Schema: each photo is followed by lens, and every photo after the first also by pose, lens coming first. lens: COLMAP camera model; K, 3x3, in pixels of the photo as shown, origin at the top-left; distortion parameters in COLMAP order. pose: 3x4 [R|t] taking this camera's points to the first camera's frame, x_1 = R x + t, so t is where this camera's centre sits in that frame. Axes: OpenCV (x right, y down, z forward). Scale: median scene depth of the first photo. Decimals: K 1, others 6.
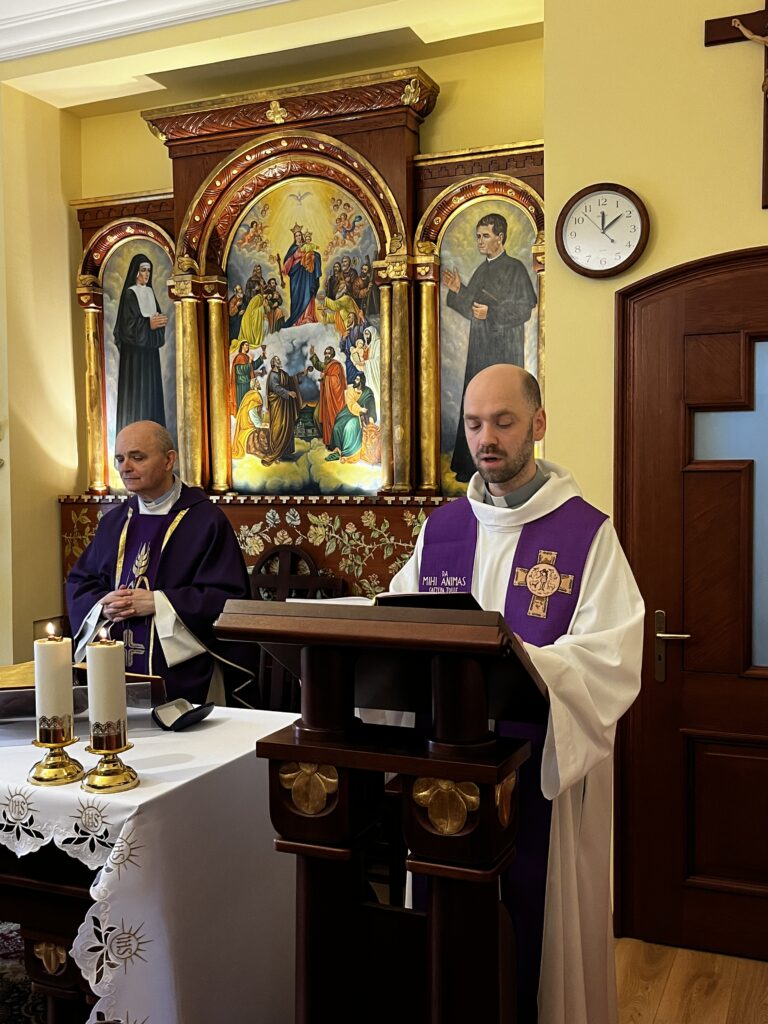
lens RADIAL K [[1165.5, 0, 384.0], [0, 1165.5, 512.0], [0, 0, 1]] dist [0.191532, -0.565696]
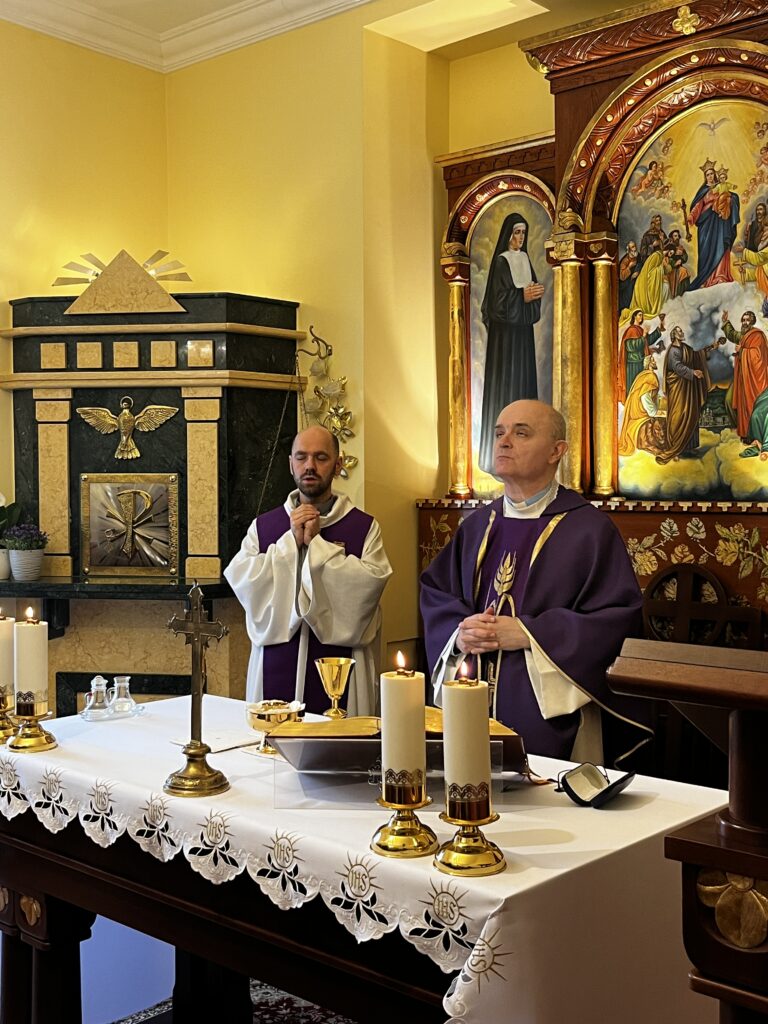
lens RADIAL K [[1249.2, 0, 384.0], [0, 1249.2, 512.0], [0, 0, 1]] dist [0.009941, -0.306891]
pose [[0.955206, 0.013867, -0.295615, -0.030456], [-0.016412, 0.999847, -0.006128, 0.001808], [0.295485, 0.010705, 0.955287, 0.130169]]
